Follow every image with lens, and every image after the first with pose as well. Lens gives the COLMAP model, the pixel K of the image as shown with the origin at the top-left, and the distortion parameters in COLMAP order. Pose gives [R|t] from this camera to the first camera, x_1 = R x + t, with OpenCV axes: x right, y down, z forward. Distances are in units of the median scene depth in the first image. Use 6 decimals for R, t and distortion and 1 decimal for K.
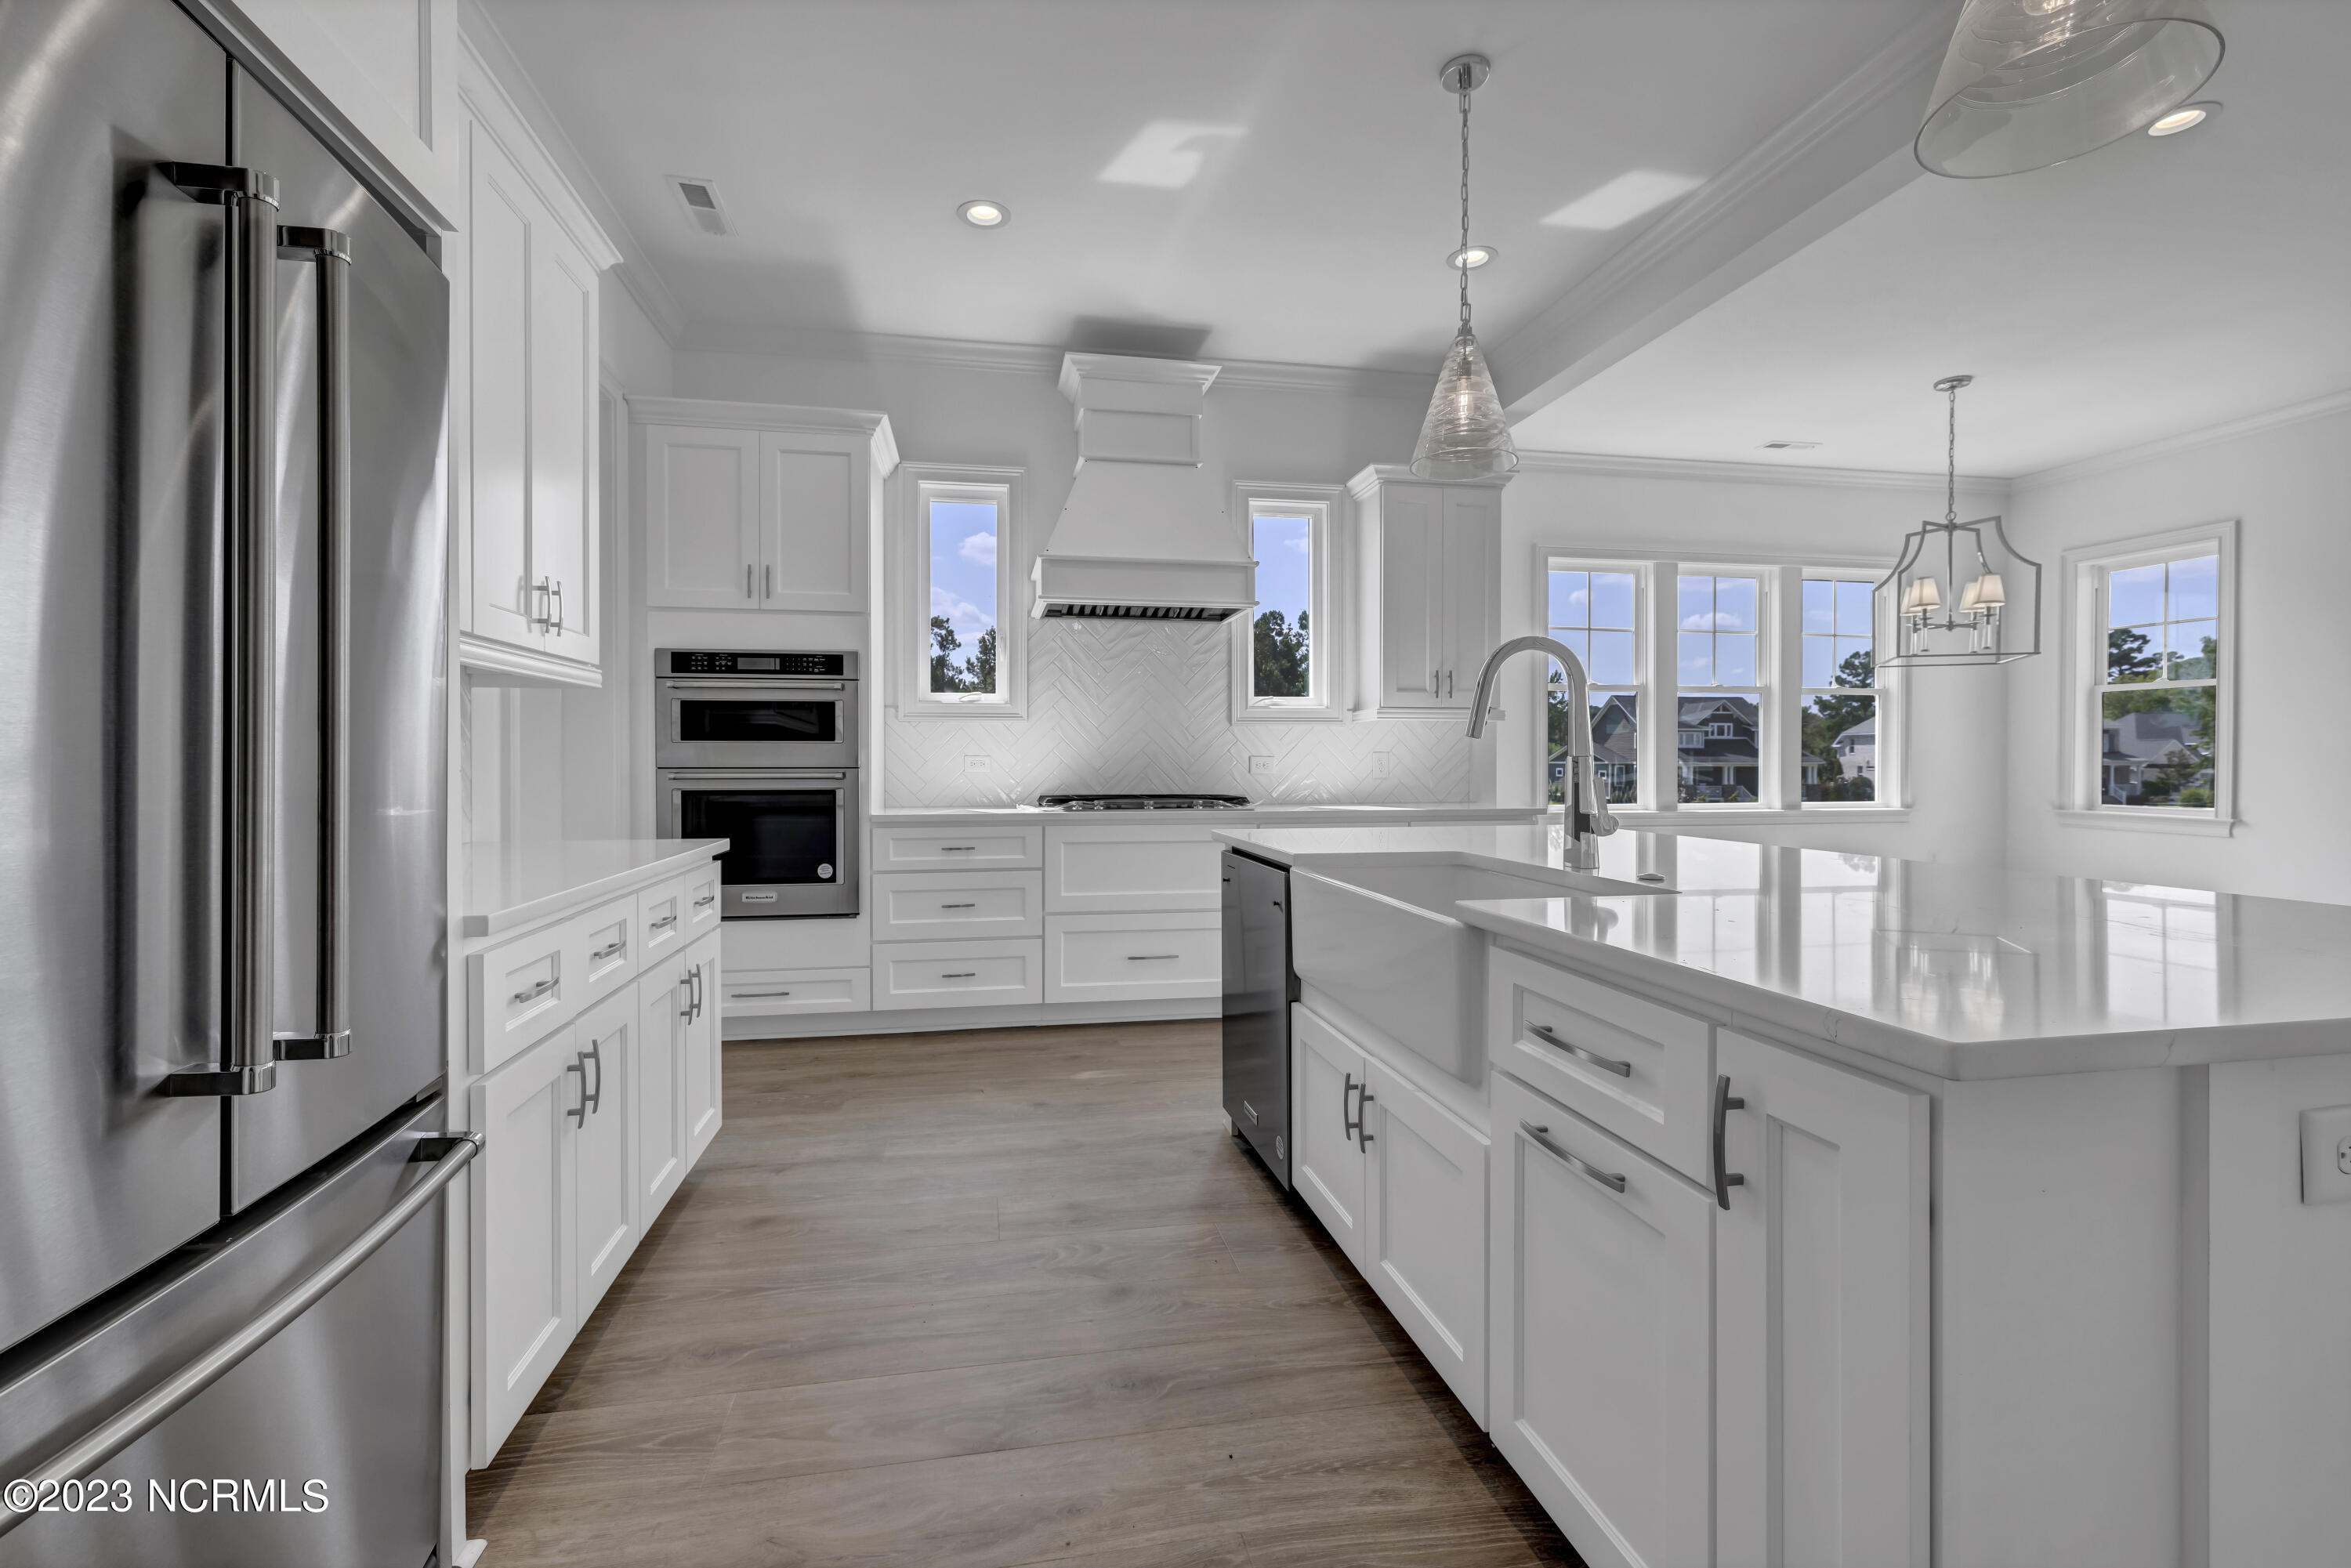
lens RADIAL K [[1009.9, 0, 1149.6], [0, 1009.9, 768.4], [0, 0, 1]] dist [-0.000507, 0.000818]
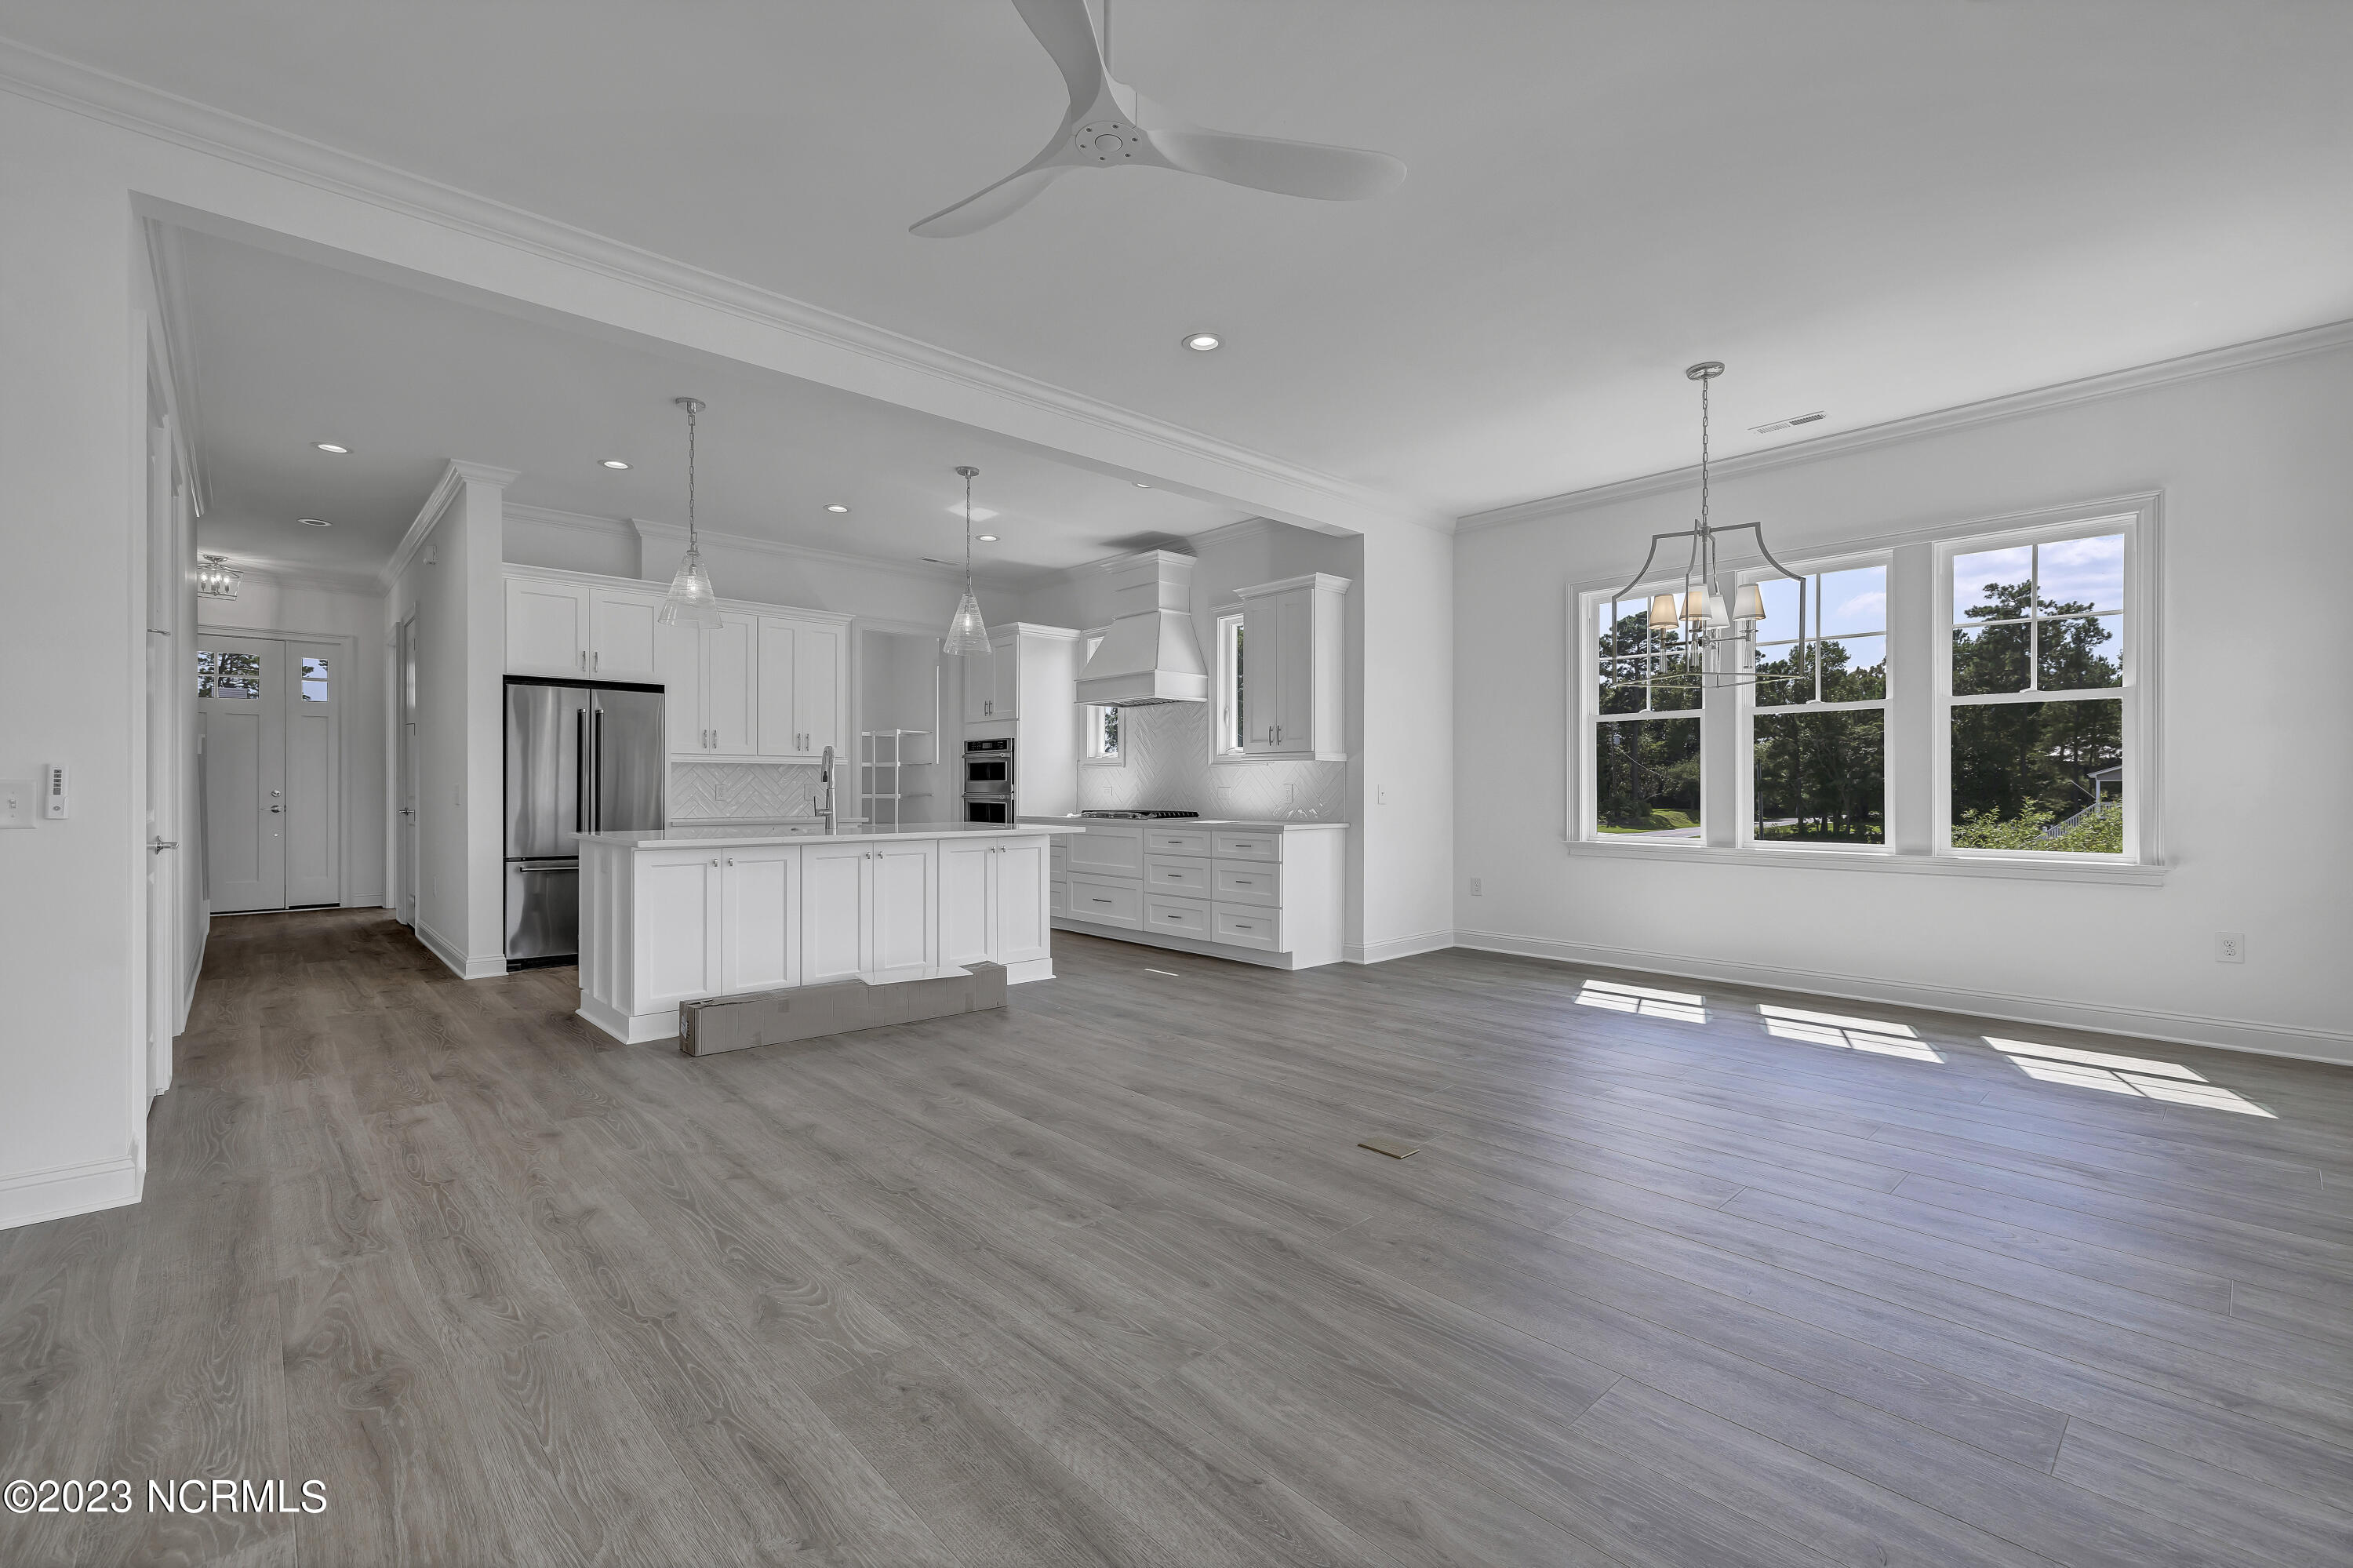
lens RADIAL K [[1010.8, 0, 1169.1], [0, 1010.8, 787.2], [0, 0, 1]] dist [-0.000507, 0.000818]
pose [[0.533764, 0.000661, -0.845633, 0.994448], [-0.008051, 0.999958, -0.004301, -0.003569], [0.845595, 0.009104, 0.533747, 0.093581]]
